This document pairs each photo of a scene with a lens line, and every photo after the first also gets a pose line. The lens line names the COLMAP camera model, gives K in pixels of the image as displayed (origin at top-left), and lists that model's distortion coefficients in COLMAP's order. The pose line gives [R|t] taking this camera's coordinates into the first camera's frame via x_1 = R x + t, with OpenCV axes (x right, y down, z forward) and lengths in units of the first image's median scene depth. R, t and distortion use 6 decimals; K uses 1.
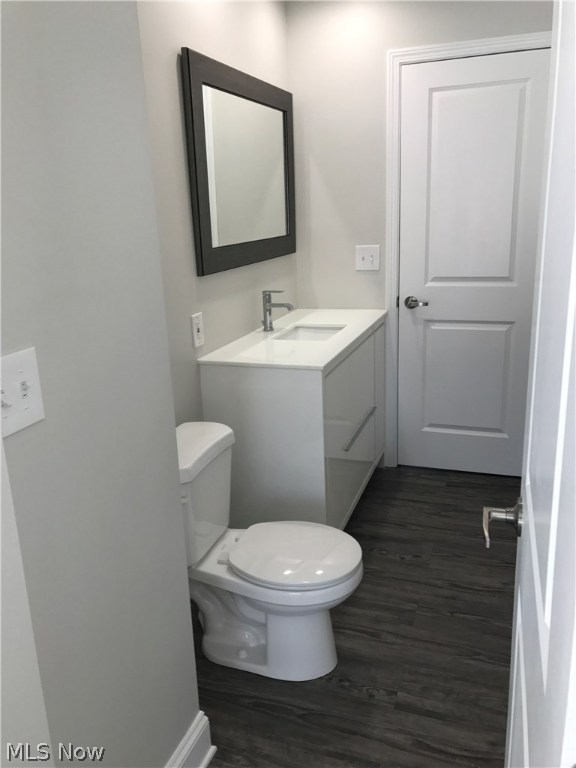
lens RADIAL K [[626.7, 0, 290.9], [0, 626.7, 374.7], [0, 0, 1]] dist [0.042142, -0.011022]
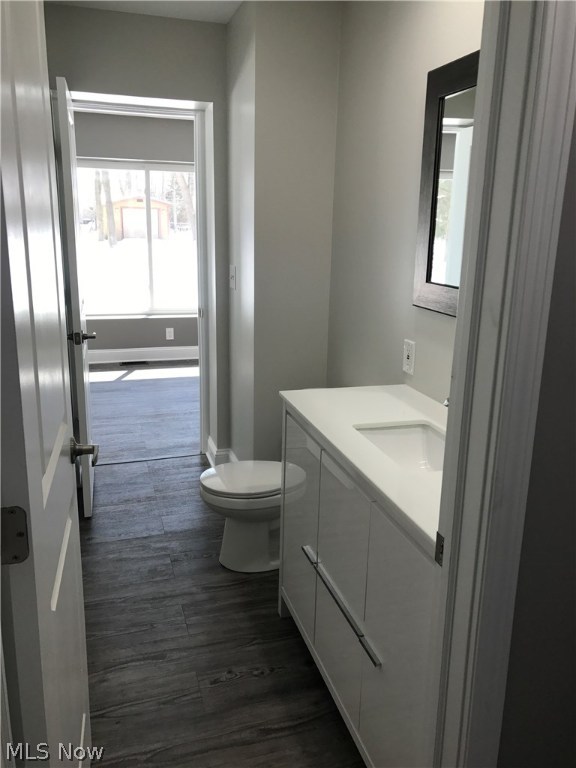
lens RADIAL K [[626.7, 0, 290.9], [0, 626.7, 374.7], [0, 0, 1]] dist [0.042142, -0.011022]
pose [[-0.804050, 0.154582, -0.574115, 0.585123], [-0.154159, 0.878386, 0.452407, -0.473816], [0.574229, 0.452263, -0.682436, 1.601525]]
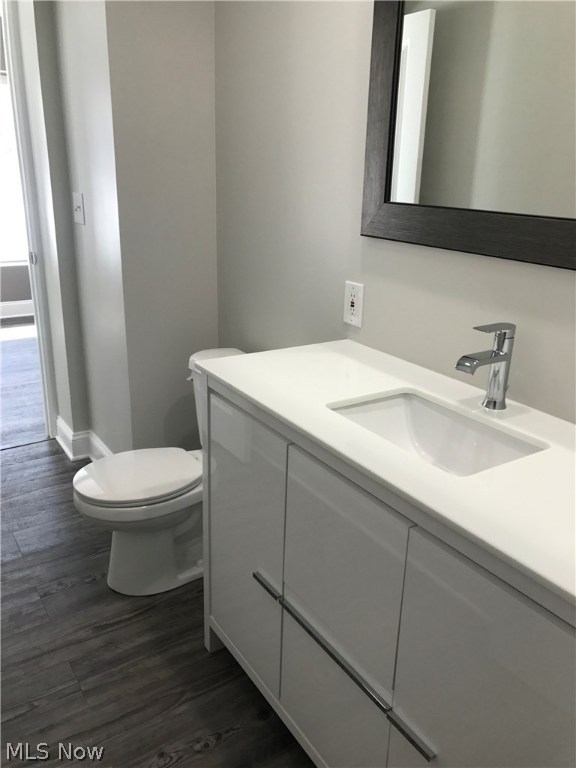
lens RADIAL K [[627.8, 0, 285.8], [0, 627.8, 381.1], [0, 0, 1]] dist [0.002937, 0.092330]
pose [[-0.605838, 0.266641, -0.749575, 0.512668], [-0.220709, 0.848857, 0.480343, -0.347635], [0.764361, 0.456448, -0.455420, 1.345712]]
